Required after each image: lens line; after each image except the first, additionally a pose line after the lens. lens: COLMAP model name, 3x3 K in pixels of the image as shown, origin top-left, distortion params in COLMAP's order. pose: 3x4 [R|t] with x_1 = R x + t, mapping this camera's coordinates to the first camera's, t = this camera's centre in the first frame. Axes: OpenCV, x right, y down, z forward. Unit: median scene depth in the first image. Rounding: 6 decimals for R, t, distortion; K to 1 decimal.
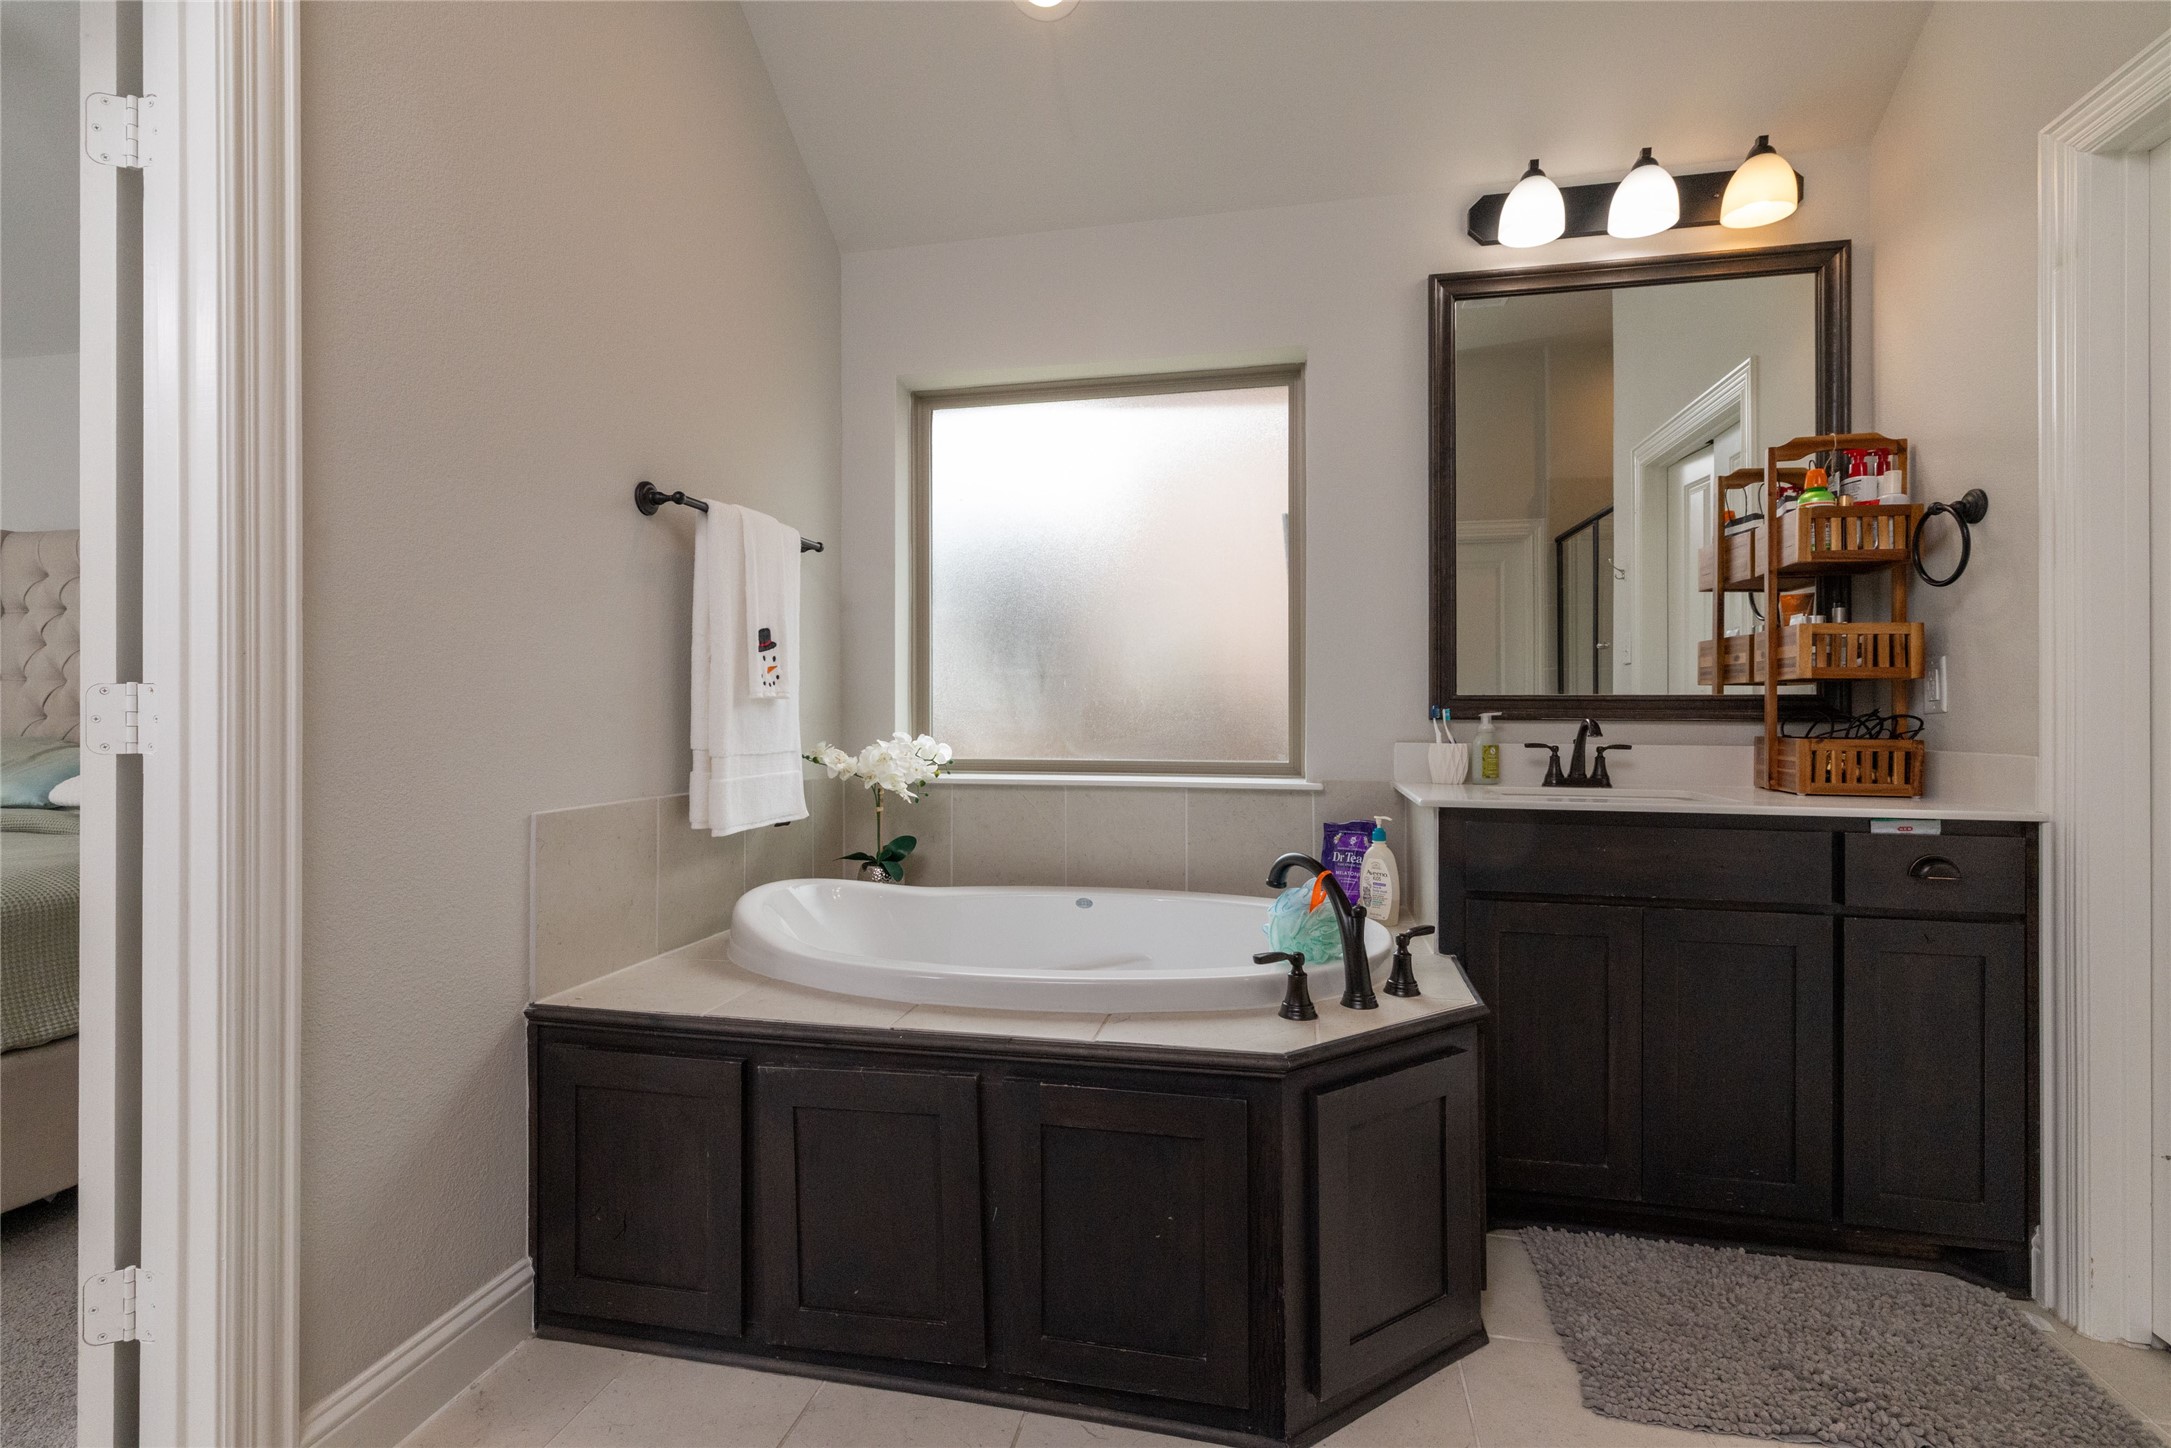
lens RADIAL K [[975.9, 0, 1083.7], [0, 975.9, 715.7], [0, 0, 1]] dist [0.001718, 0.000095]
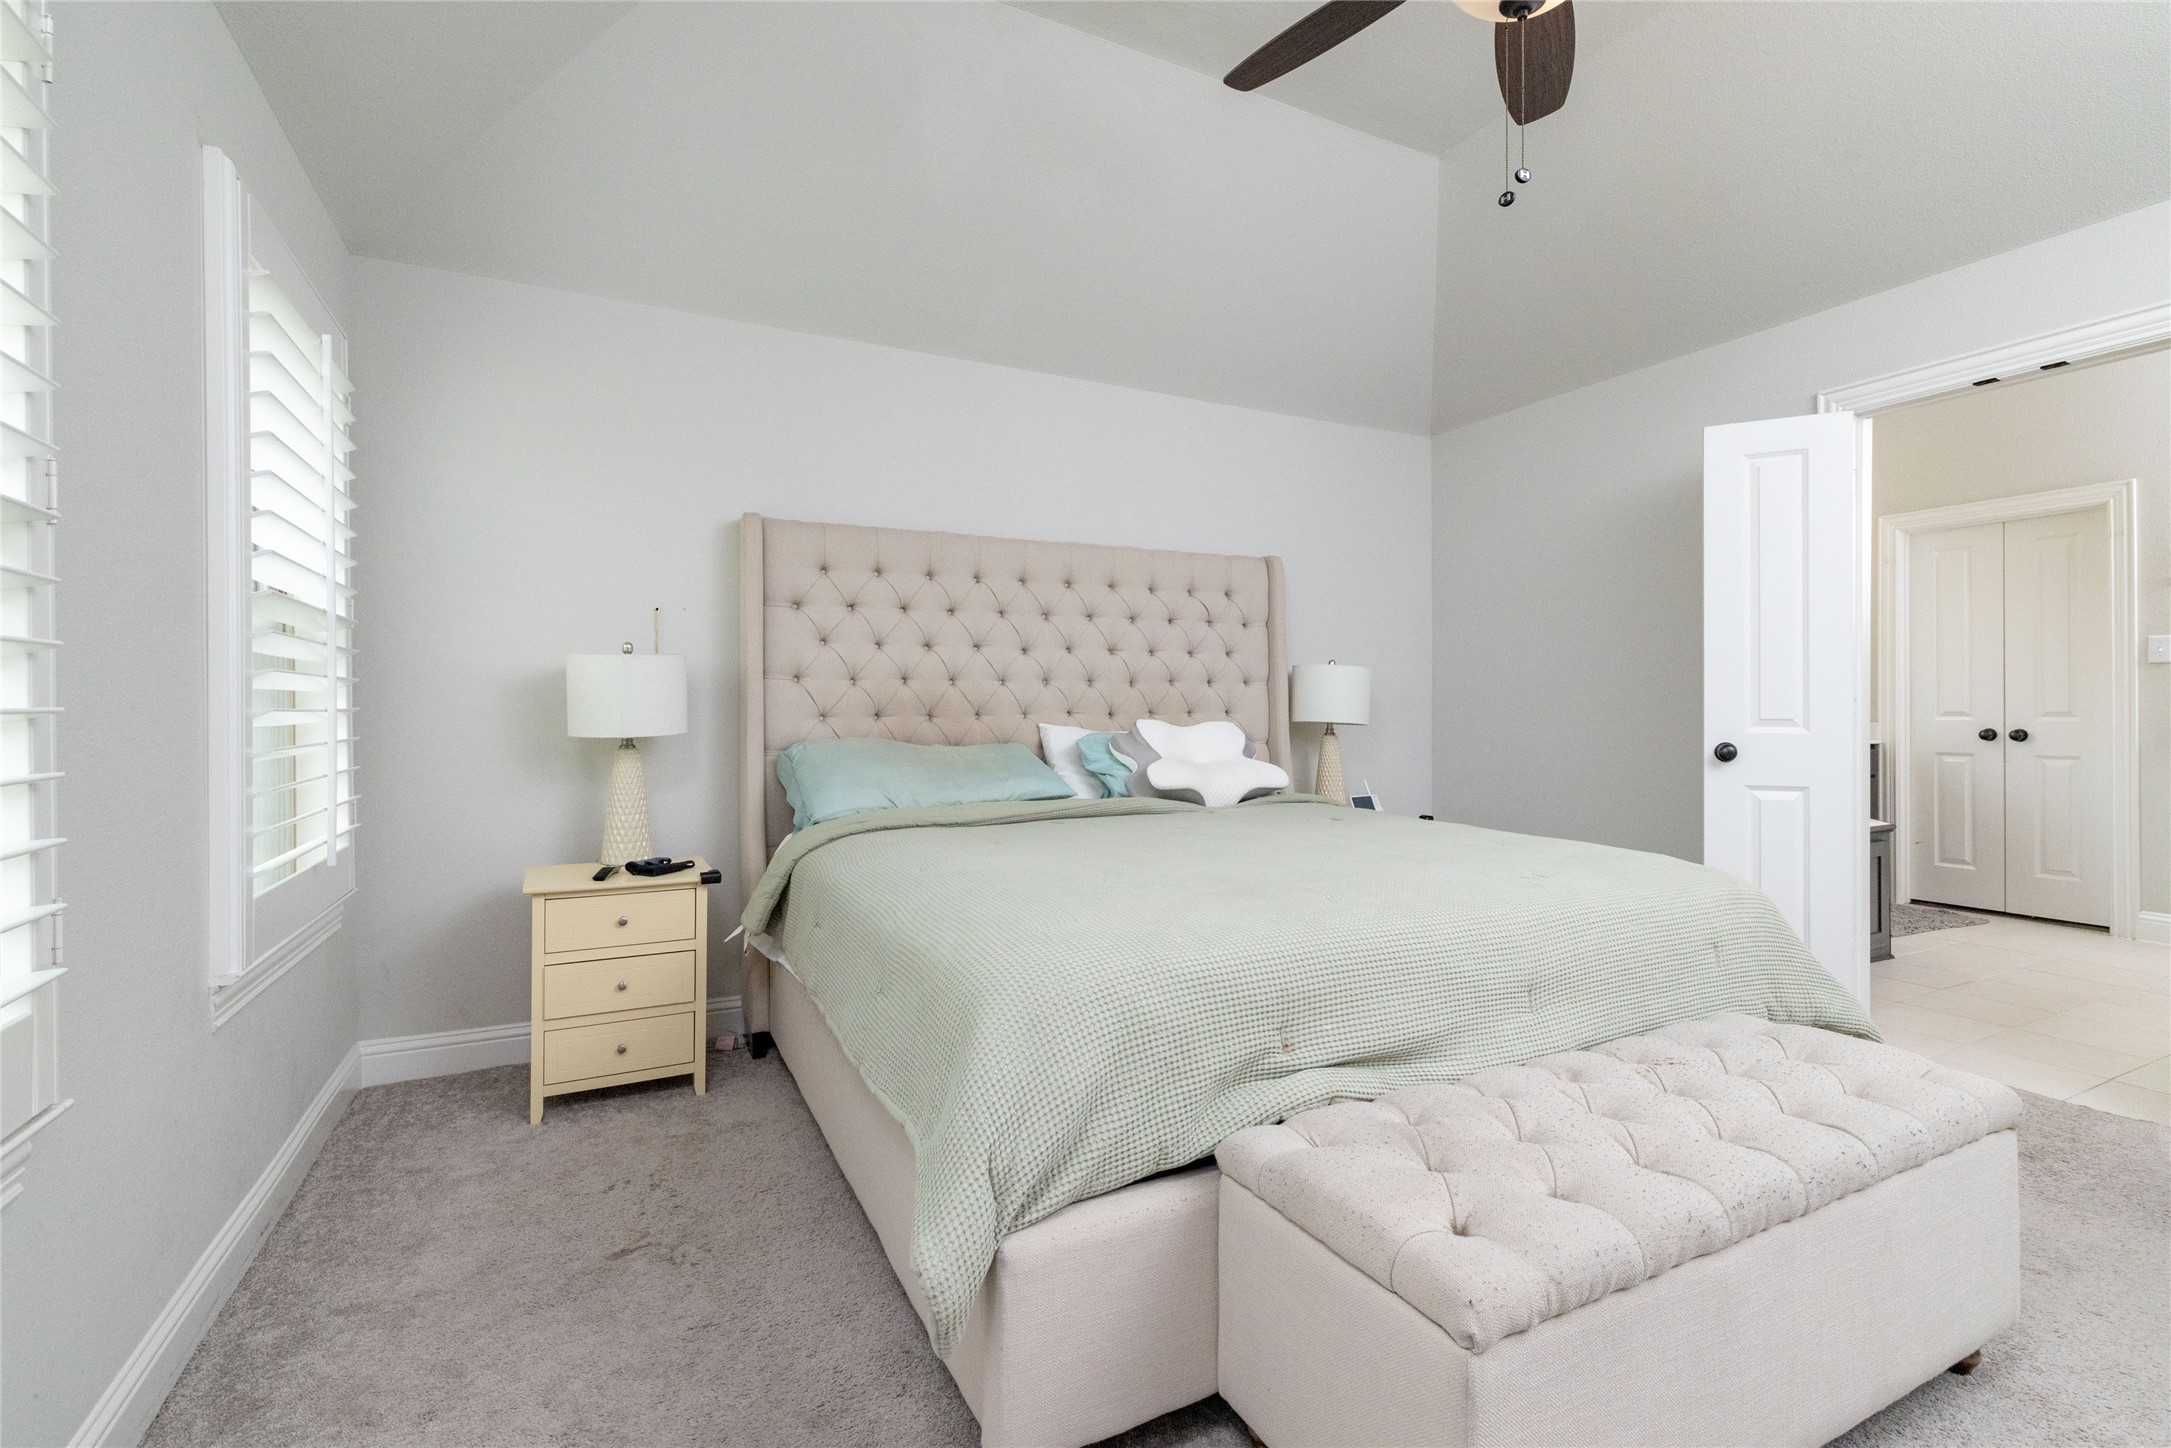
lens RADIAL K [[975.9, 0, 1083.7], [0, 975.9, 715.7], [0, 0, 1]] dist [0.001718, 0.000095]
pose [[0.777431, -0.007636, 0.628922, -2.164263], [0.006528, 0.999970, 0.004072, -0.005473], [-0.628935, 0.000940, 0.777458, 0.143279]]
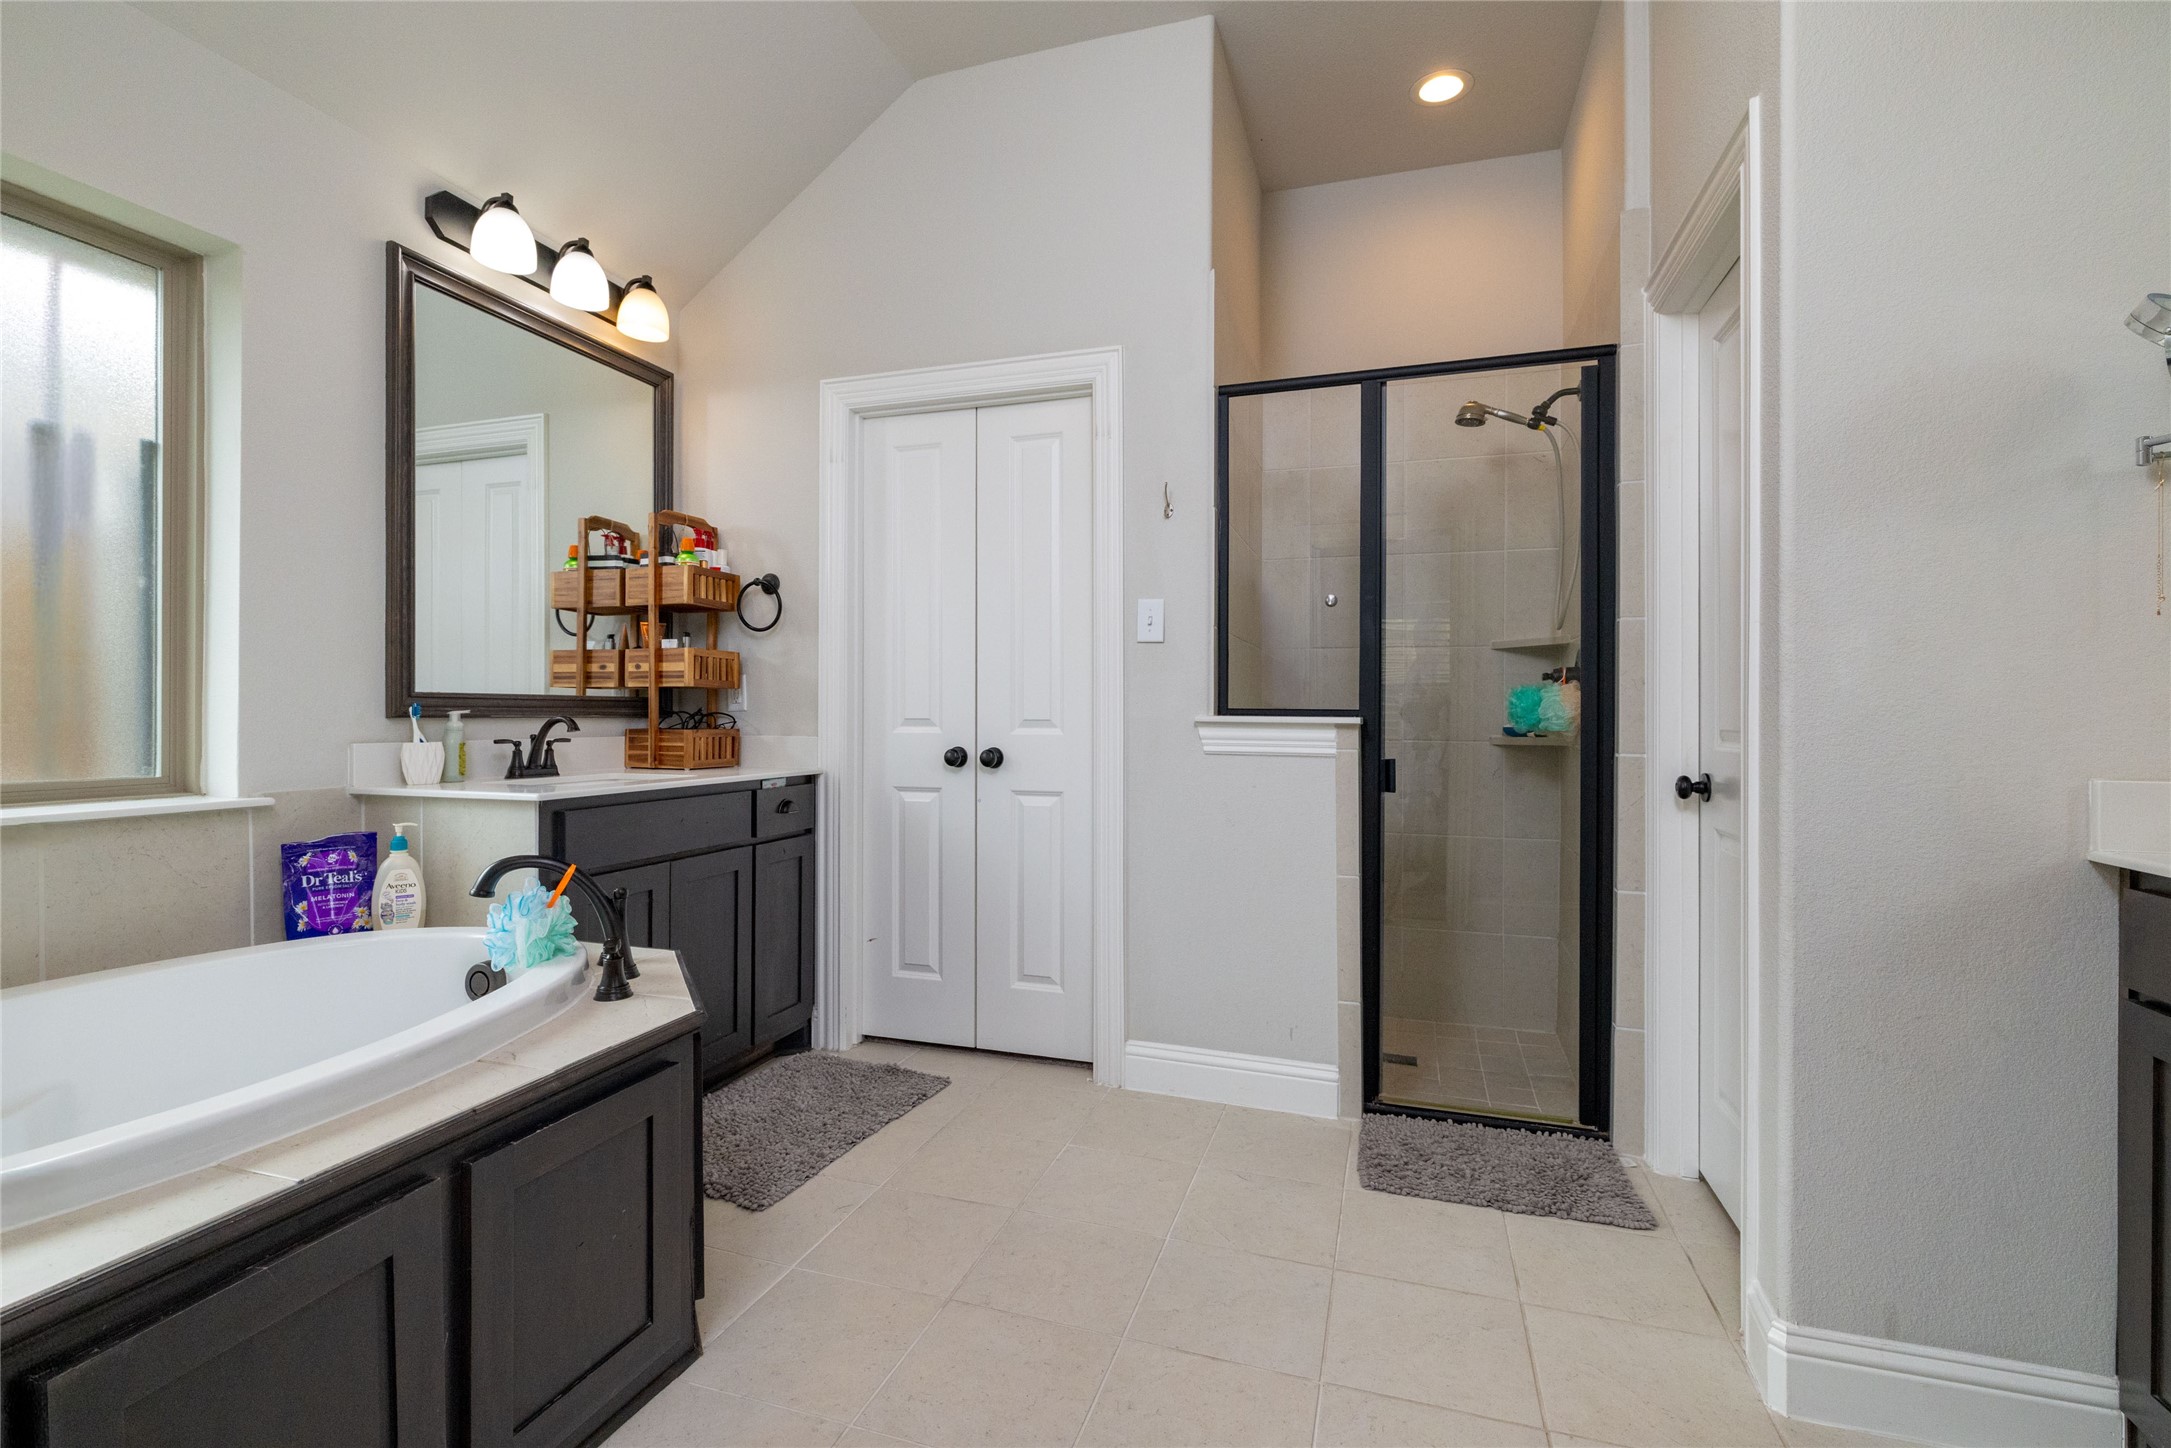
lens RADIAL K [[975.9, 0, 1083.7], [0, 975.9, 715.7], [0, 0, 1]] dist [0.001718, 0.000095]
pose [[0.104983, -0.004975, 0.994462, -0.538928], [-0.001187, 0.999986, 0.005128, -0.003900], [-0.994473, -0.001719, 0.104975, 0.259403]]
